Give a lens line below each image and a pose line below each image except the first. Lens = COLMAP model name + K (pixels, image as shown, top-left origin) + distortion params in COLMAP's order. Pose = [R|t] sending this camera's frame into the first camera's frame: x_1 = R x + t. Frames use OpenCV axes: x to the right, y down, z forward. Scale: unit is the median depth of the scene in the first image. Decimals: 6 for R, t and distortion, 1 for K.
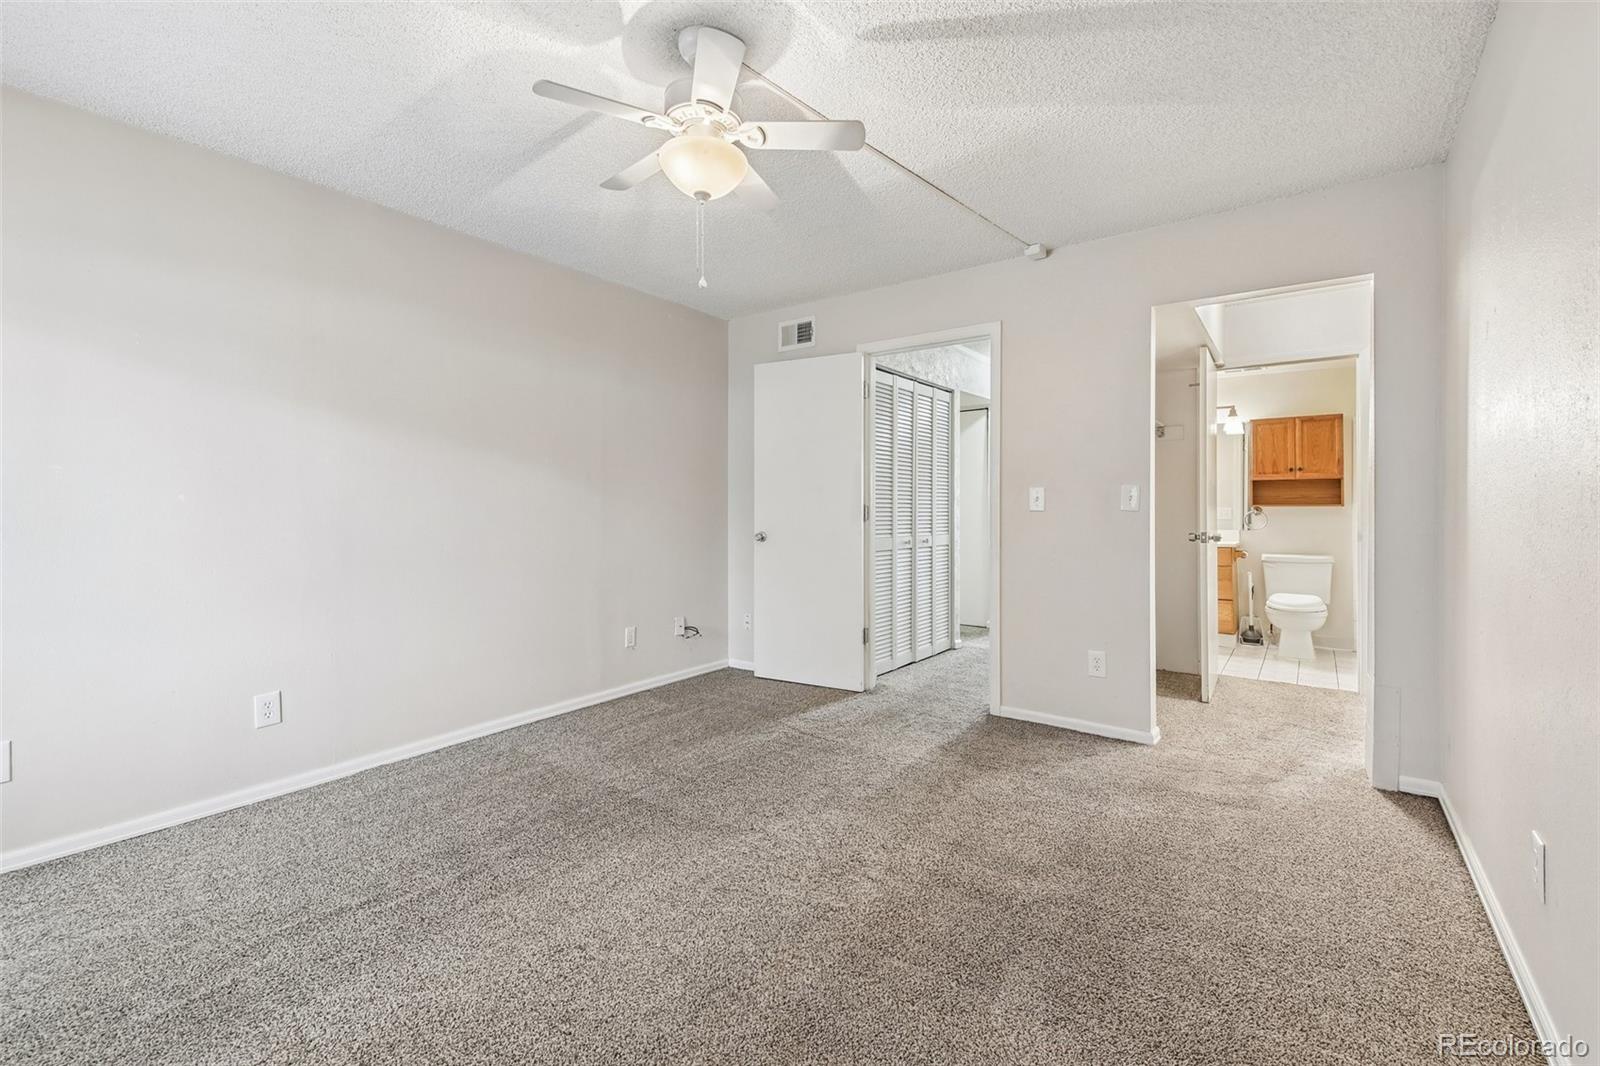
lens RADIAL K [[674.6, 0, 795.5], [0, 674.6, 501.6], [0, 0, 1]] dist [0.035734, -0.013403]
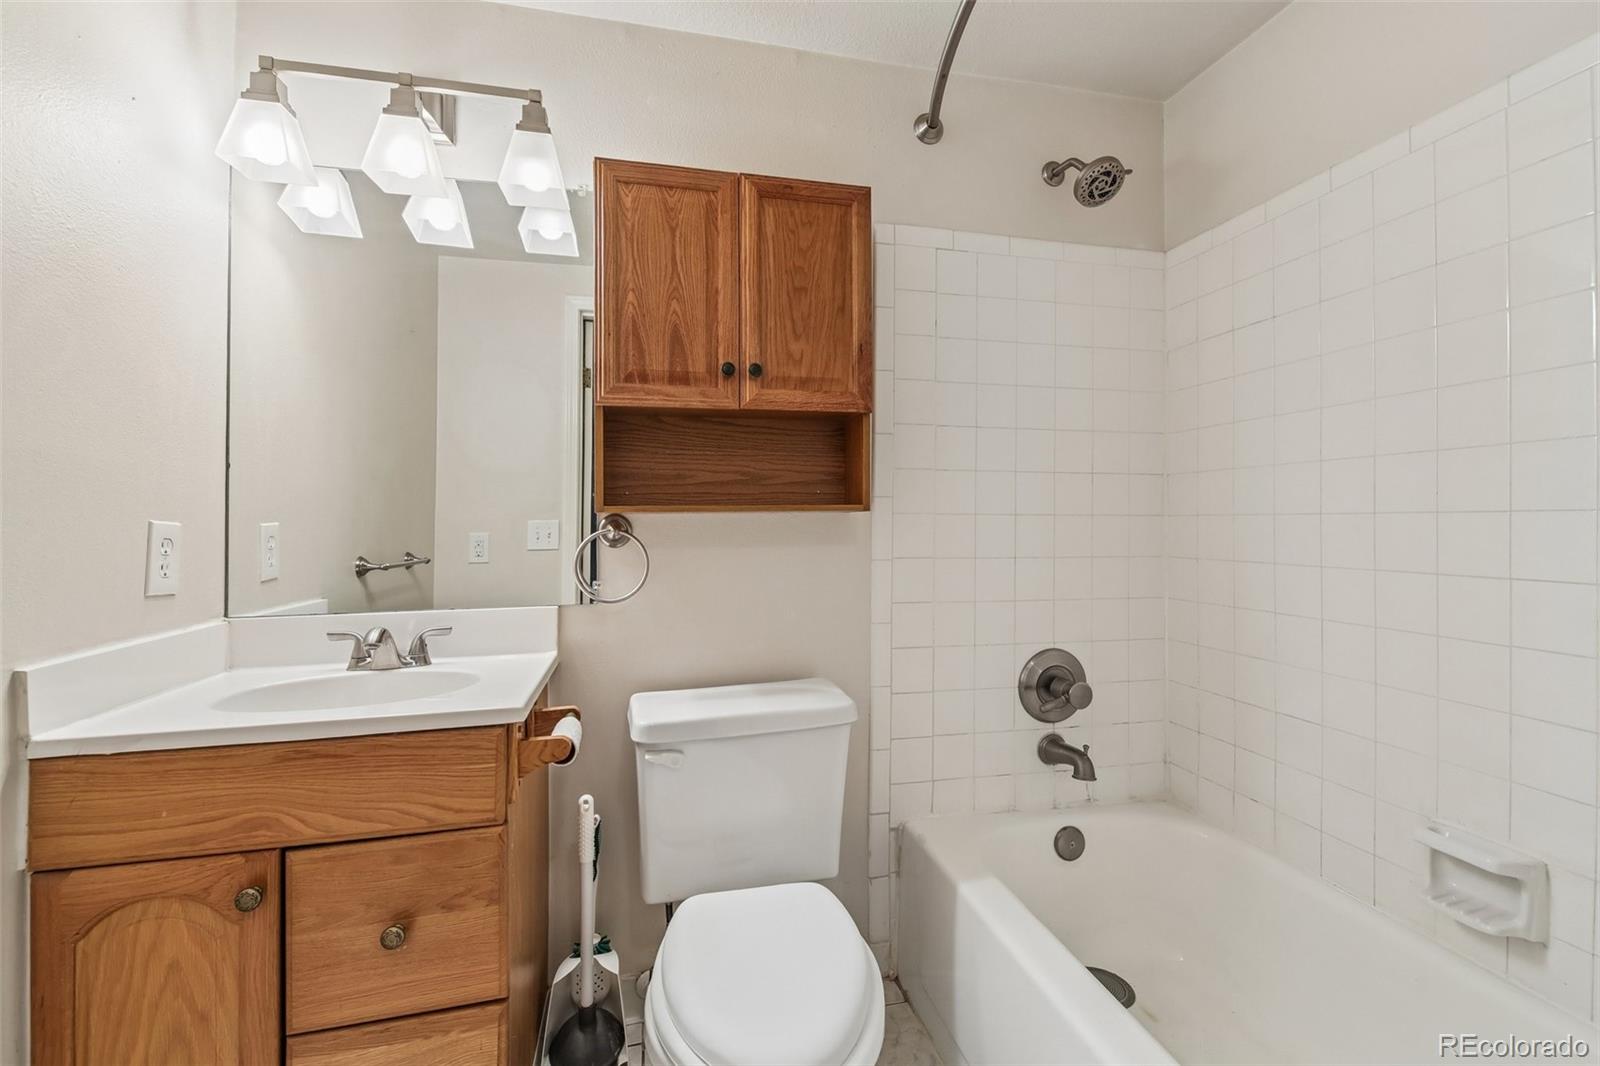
lens RADIAL K [[674.6, 0, 785.3], [0, 674.6, 481.5], [0, 0, 1]] dist [0.035734, -0.013403]
pose [[0.651583, 0.037721, 0.757639, 0.538168], [0.003048, 0.998625, -0.052340, 0.009134], [-0.758571, 0.036413, 0.650572, 0.808066]]
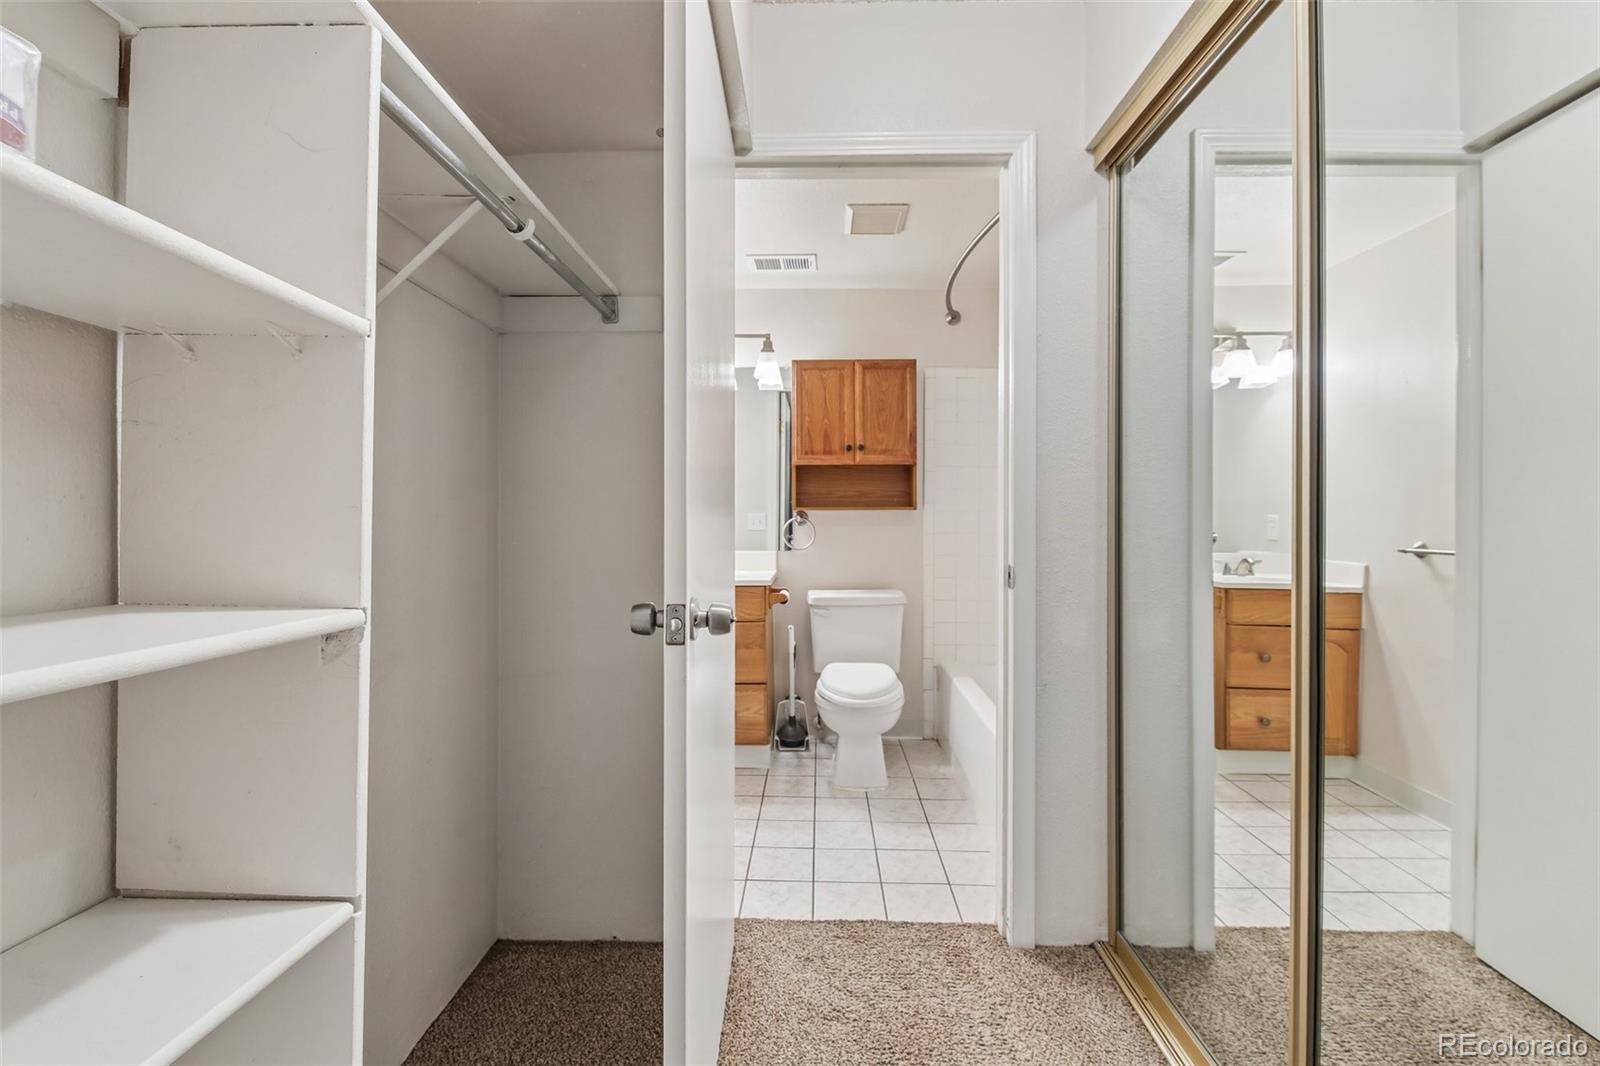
lens RADIAL K [[674.6, 0, 799.8], [0, 674.6, 499.6], [0, 0, 1]] dist [0.035734, -0.013403]
pose [[0.812659, 0.012701, 0.582601, 0.345342], [-0.003038, 0.999841, -0.017558, 0.008337], [-0.582732, 0.012498, 0.812568, 0.544339]]
